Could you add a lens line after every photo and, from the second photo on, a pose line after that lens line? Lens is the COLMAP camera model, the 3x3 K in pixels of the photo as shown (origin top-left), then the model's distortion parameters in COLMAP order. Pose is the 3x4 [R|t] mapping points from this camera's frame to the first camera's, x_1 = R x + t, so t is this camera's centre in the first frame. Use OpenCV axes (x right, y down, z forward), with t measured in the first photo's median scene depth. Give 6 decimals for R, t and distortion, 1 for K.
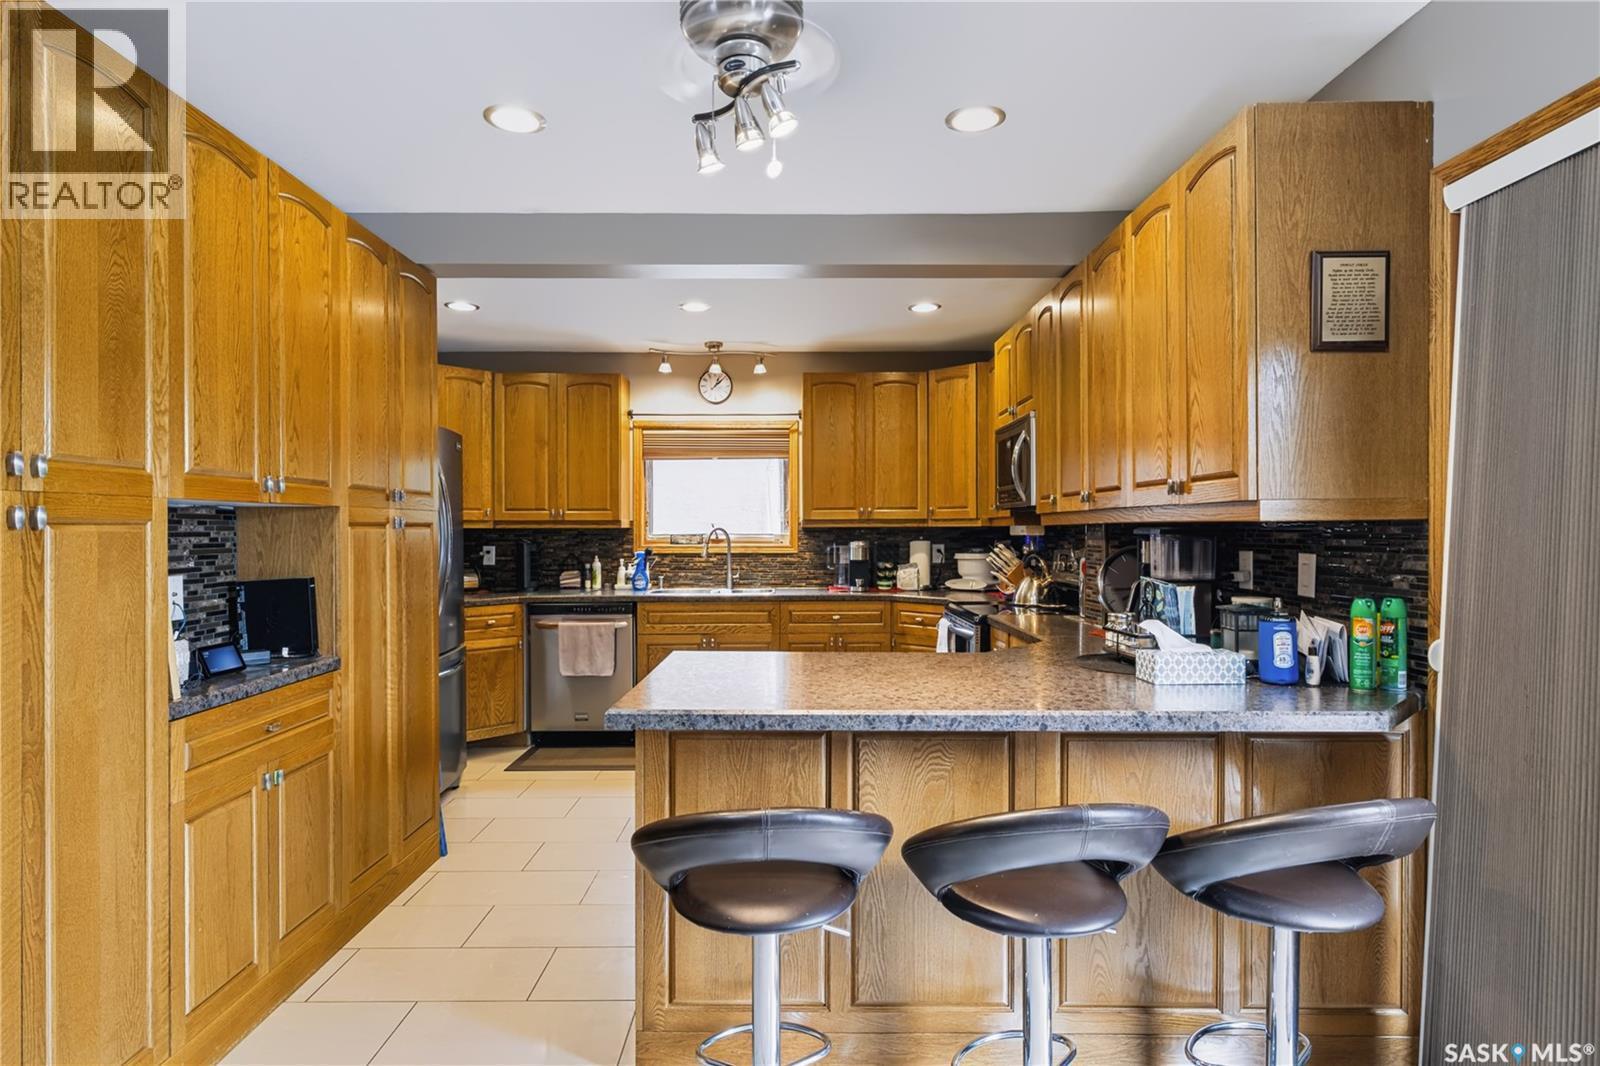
lens RADIAL K [[845.7, 0, 787.6], [0, 845.7, 528.4], [0, 0, 1]] dist [-0.002341, 0.000210]
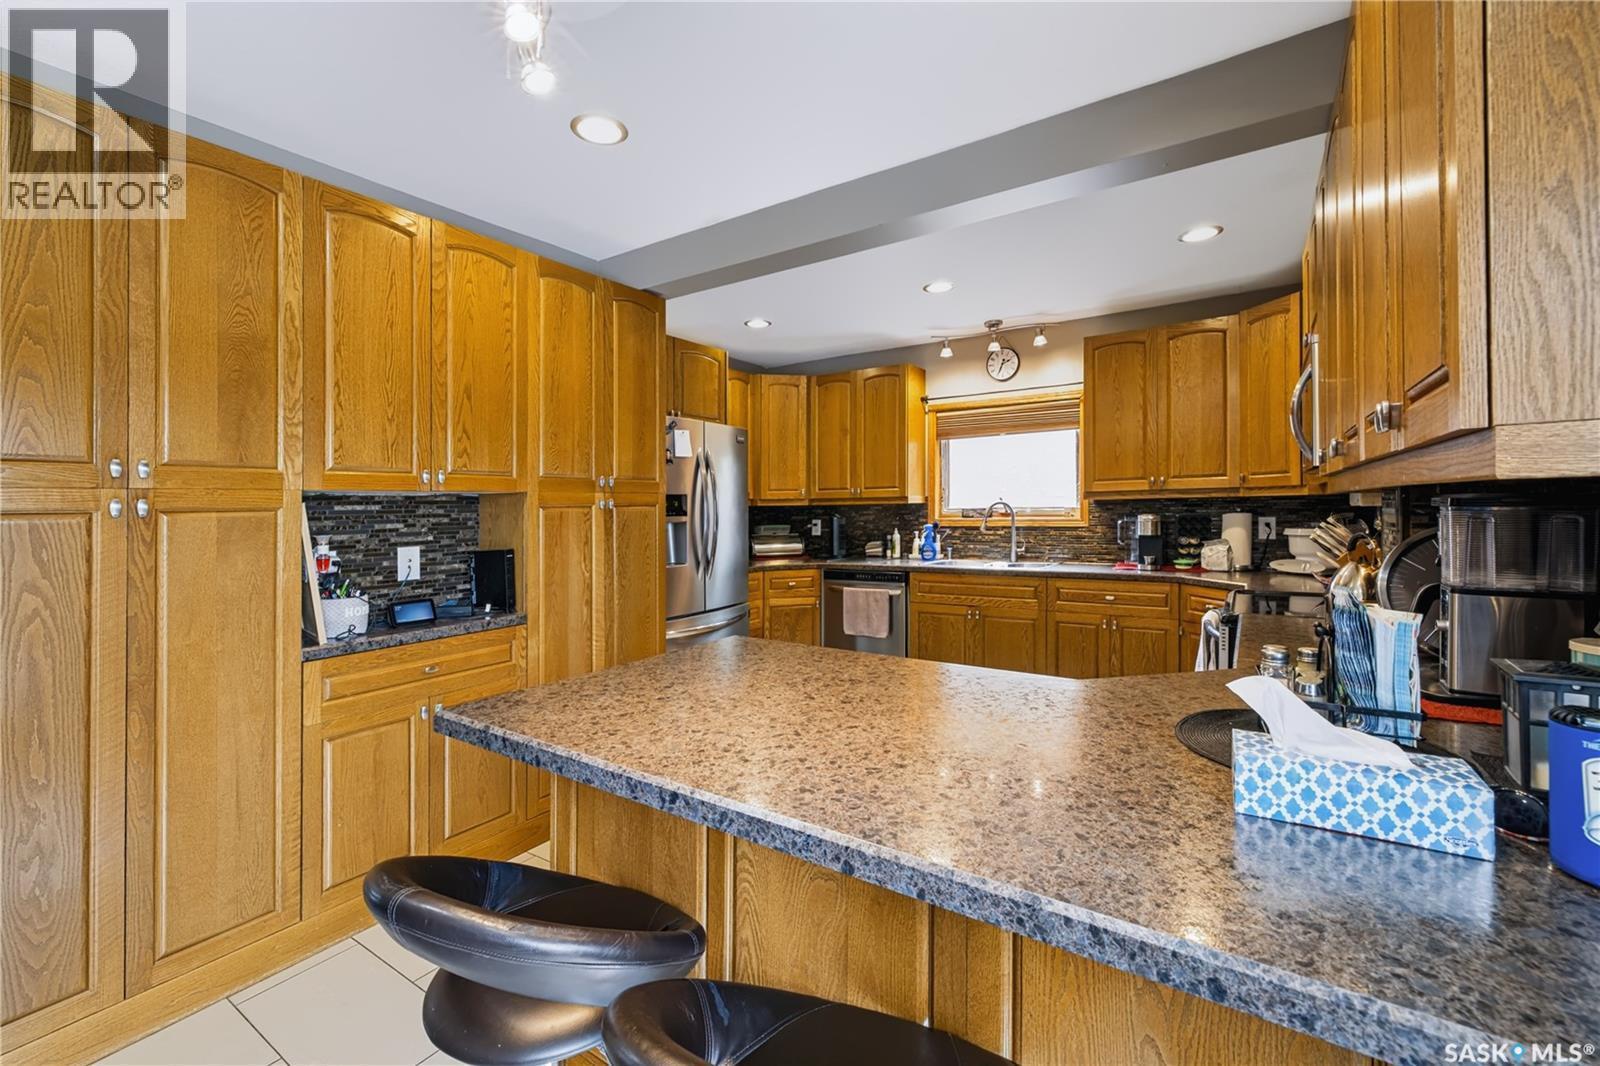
lens RADIAL K [[666.6, 0, 797.5], [0, 666.6, 506.4], [0, 0, 1]] dist [-0.001242, -0.000102]
pose [[0.832930, -0.012111, -0.553245, 0.167149], [0.015518, 0.999879, 0.001475, -0.000177], [0.553160, -0.009814, 0.833017, 0.202005]]
